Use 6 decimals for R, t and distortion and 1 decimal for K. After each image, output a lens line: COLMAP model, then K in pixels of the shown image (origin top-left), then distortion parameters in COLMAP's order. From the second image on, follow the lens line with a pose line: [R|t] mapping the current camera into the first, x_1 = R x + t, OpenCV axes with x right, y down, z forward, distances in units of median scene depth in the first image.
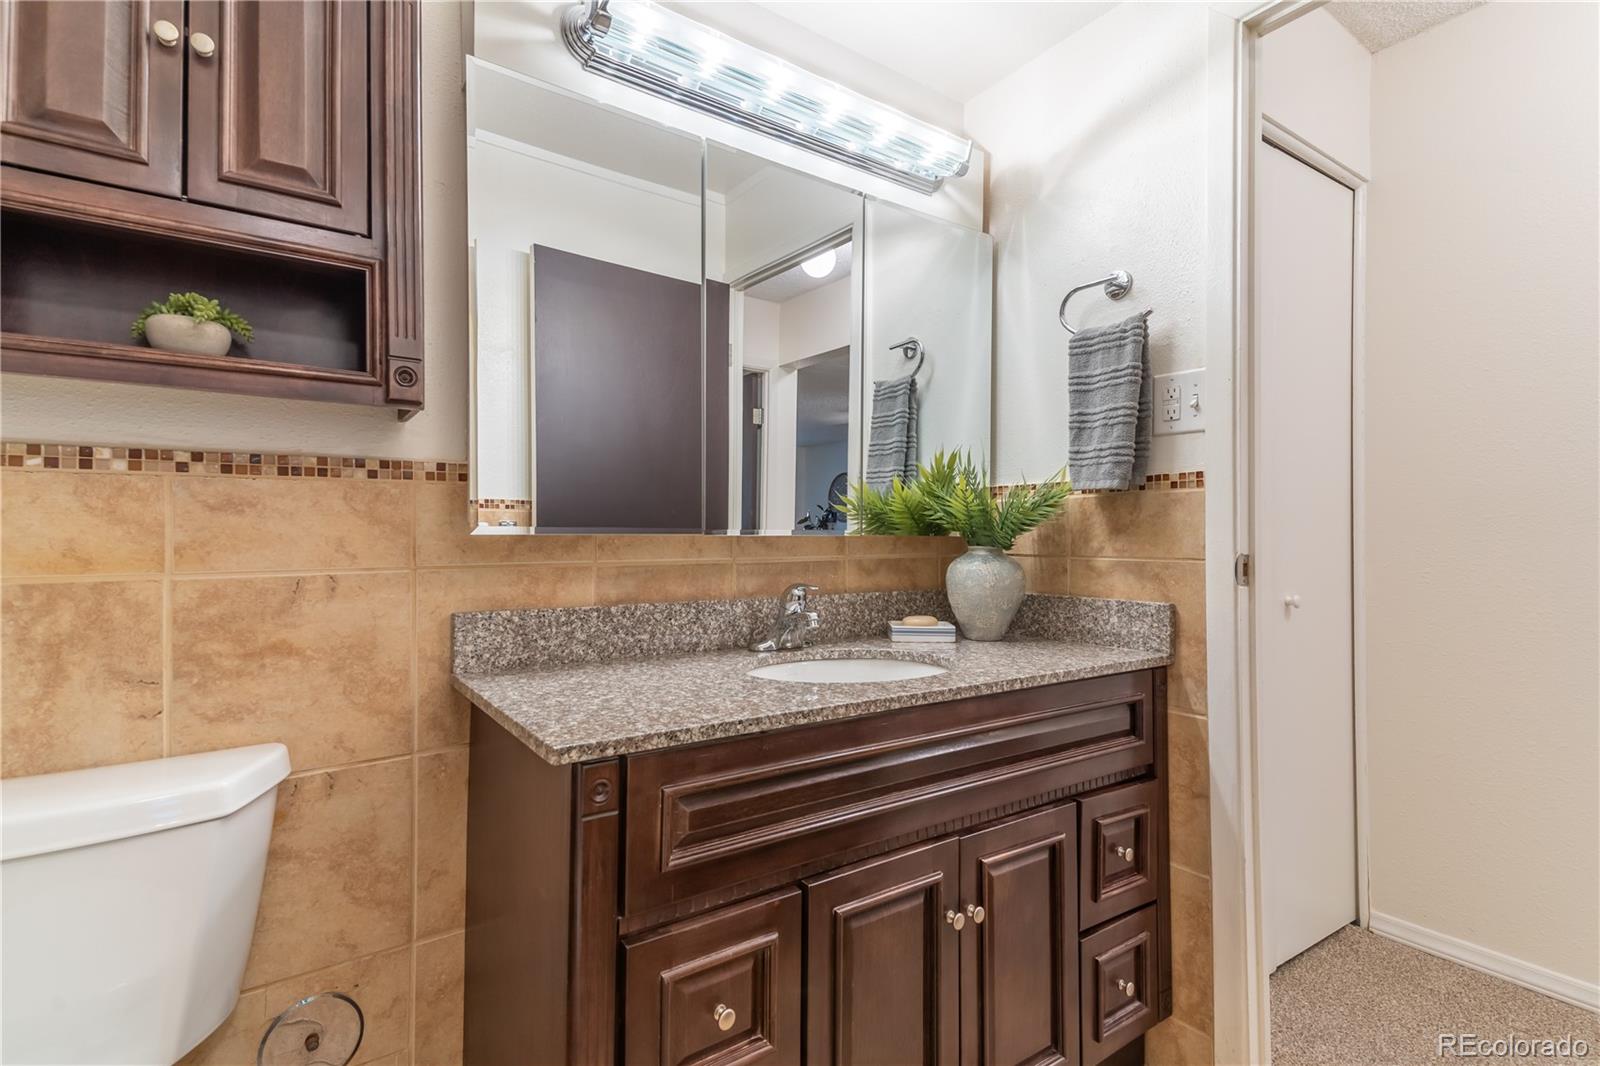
lens RADIAL K [[762.9, 0, 797.4], [0, 762.9, 528.0], [0, 0, 1]] dist [0.043803, -0.018203]
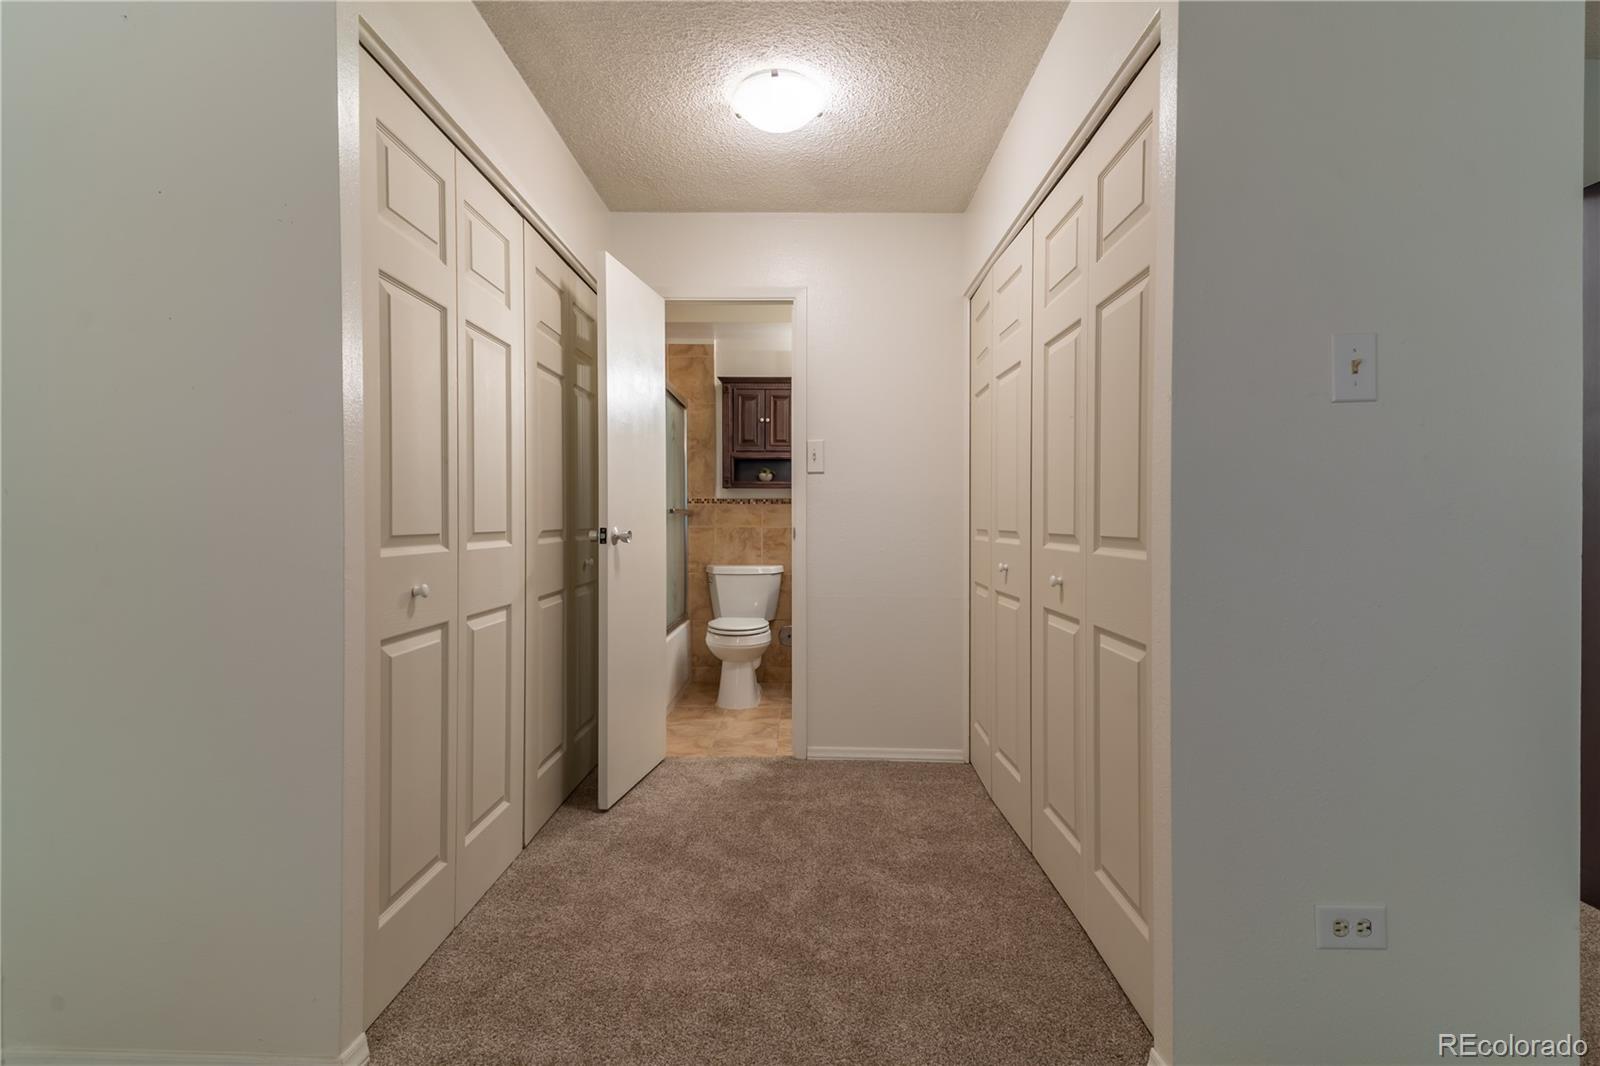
lens RADIAL K [[762.9, 0, 793.8], [0, 762.9, 523.5], [0, 0, 1]] dist [0.043803, -0.018203]
pose [[0.807563, 0.007553, -0.589733, 1.855448], [0.002293, 0.999870, 0.015946, -0.025258], [0.589777, -0.014230, 0.807441, -2.345253]]
